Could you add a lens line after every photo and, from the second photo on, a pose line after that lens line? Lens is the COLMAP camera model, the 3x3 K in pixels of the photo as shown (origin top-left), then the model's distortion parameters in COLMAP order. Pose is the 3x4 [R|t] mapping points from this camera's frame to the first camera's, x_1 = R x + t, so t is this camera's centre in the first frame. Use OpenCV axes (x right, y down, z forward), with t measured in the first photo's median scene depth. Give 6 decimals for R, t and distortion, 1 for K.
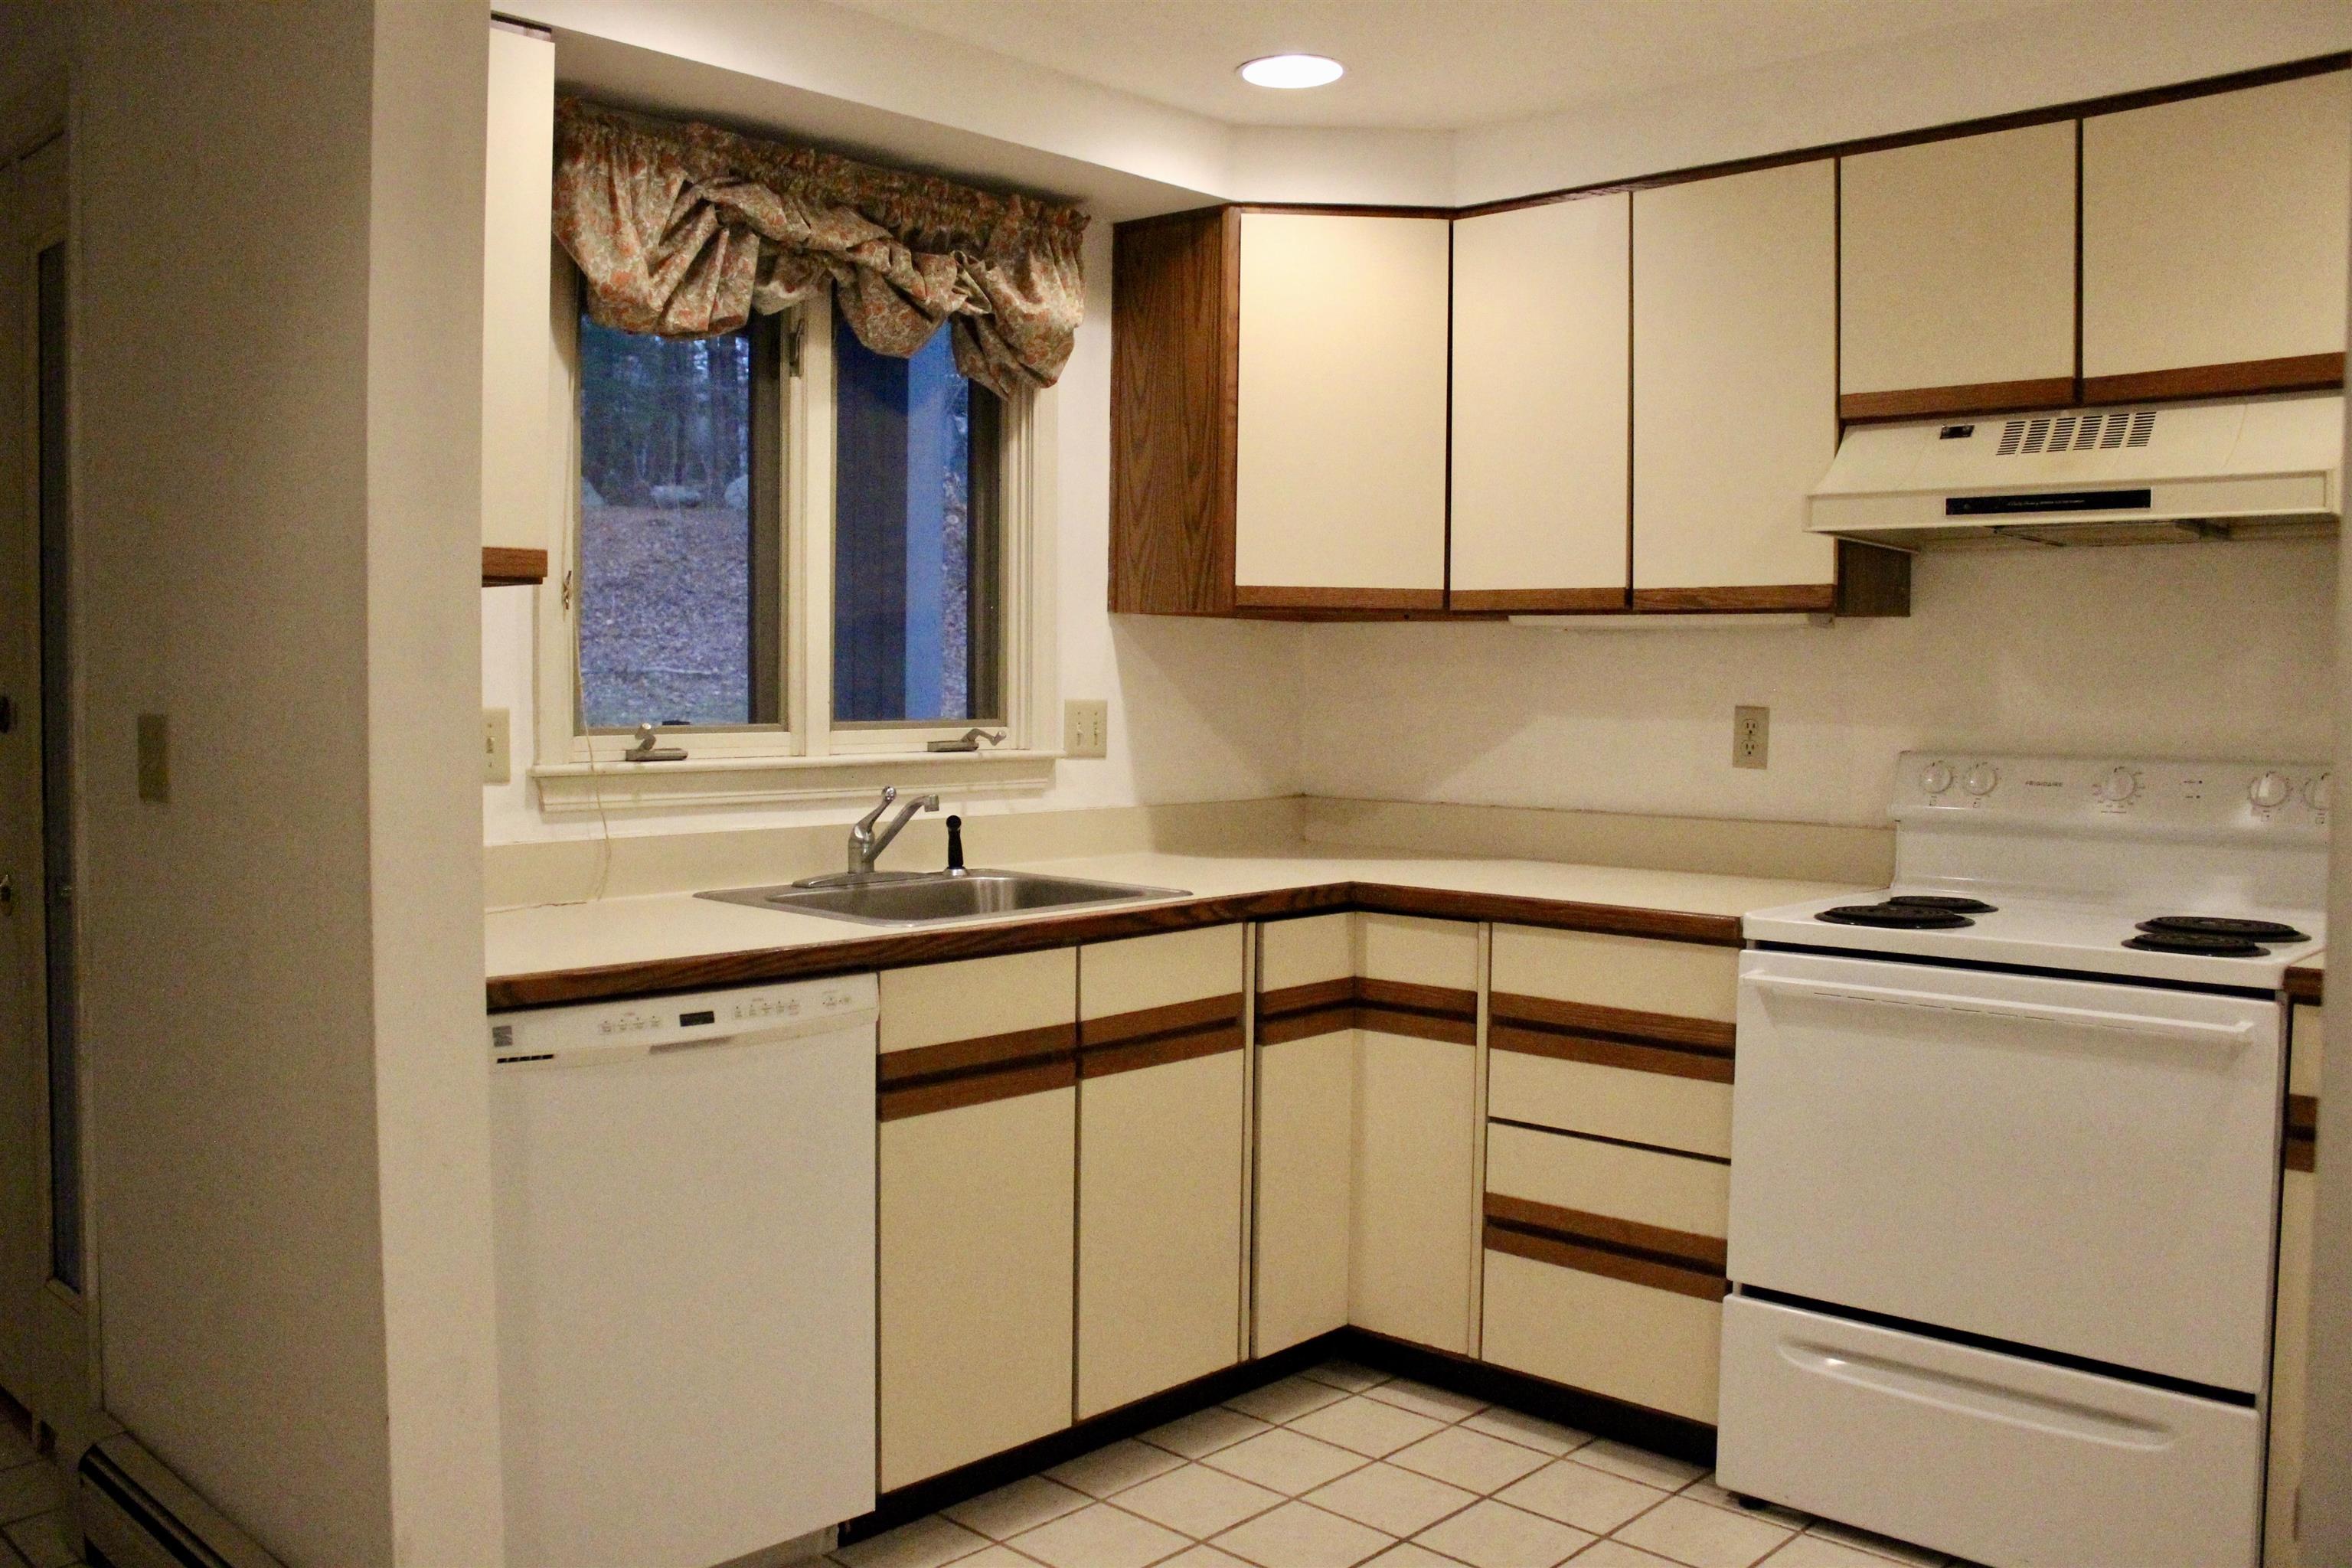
lens RADIAL K [[1969.1, 0, 1153.4], [0, 1969.1, 774.0], [0, 0, 1]] dist [-0.150714, 0.128113]
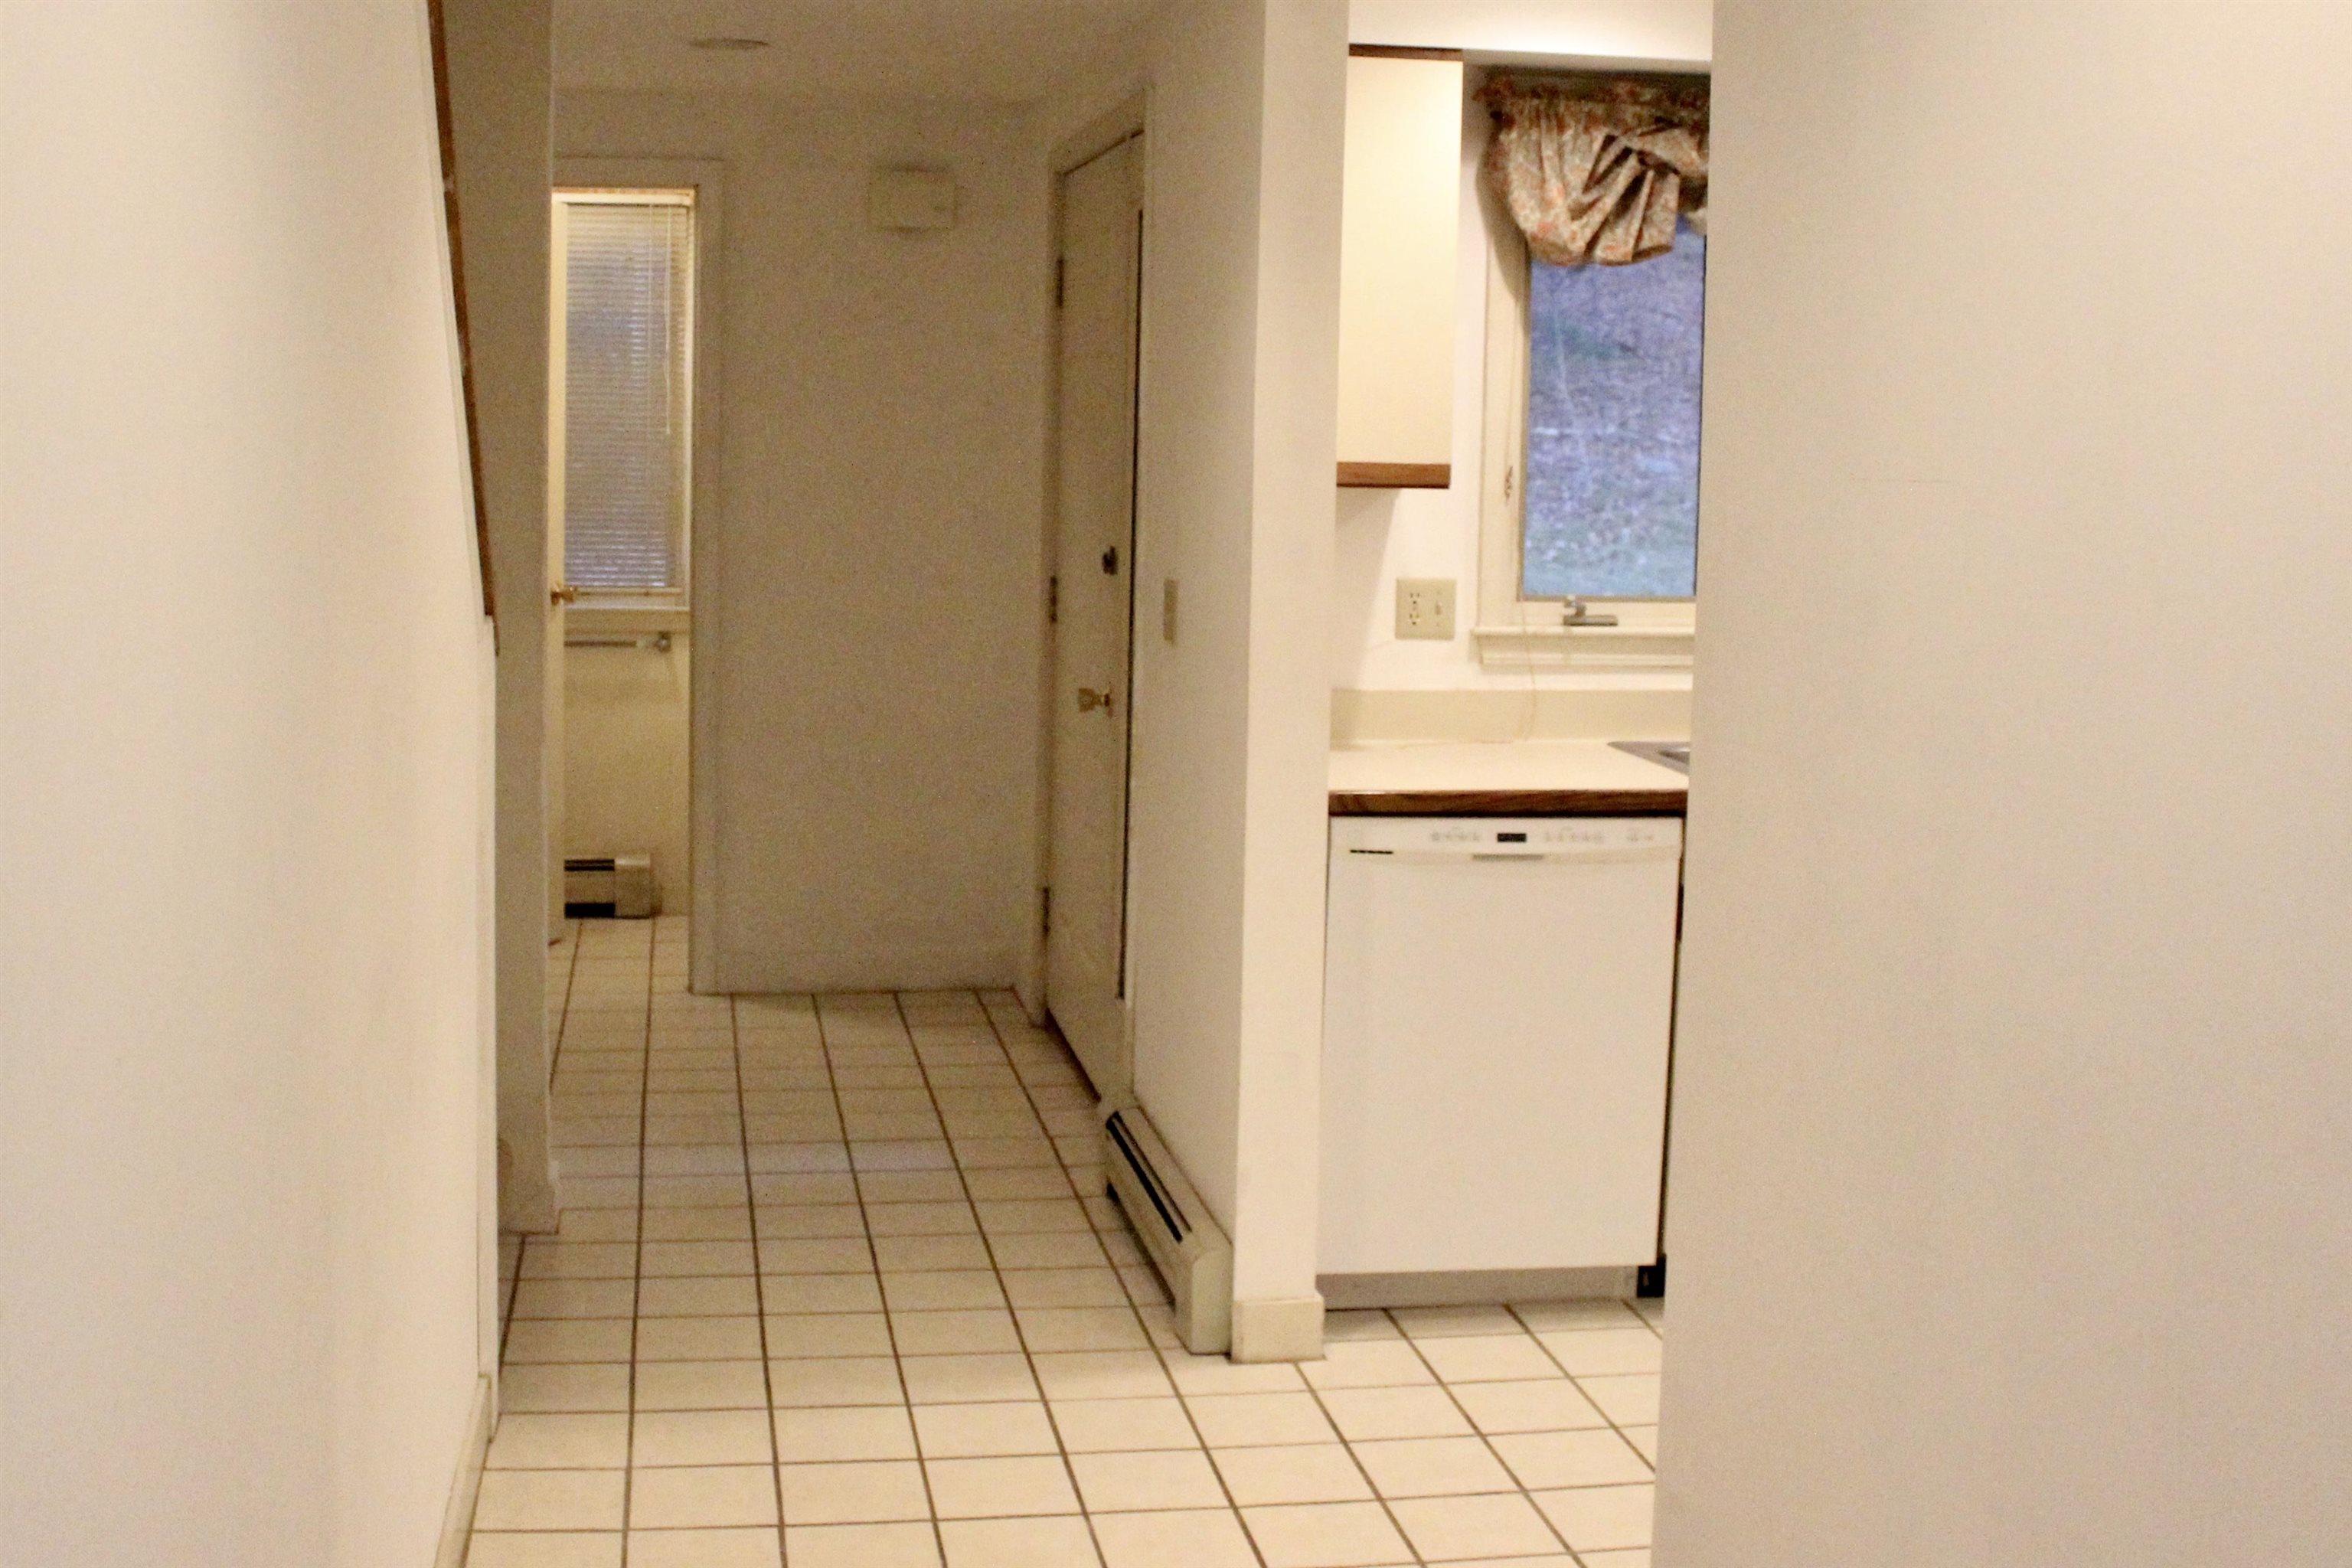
lens RADIAL K [[2666.6, 0, 1048.2], [0, 2666.6, 776.3], [0, 0, 1]] dist [-0.277767, 0.454441]
pose [[0.782493, 0.088518, -0.616336, 0.491254], [-0.037103, 0.994713, 0.095755, -0.058479], [0.621553, -0.052059, 0.781640, -0.457853]]
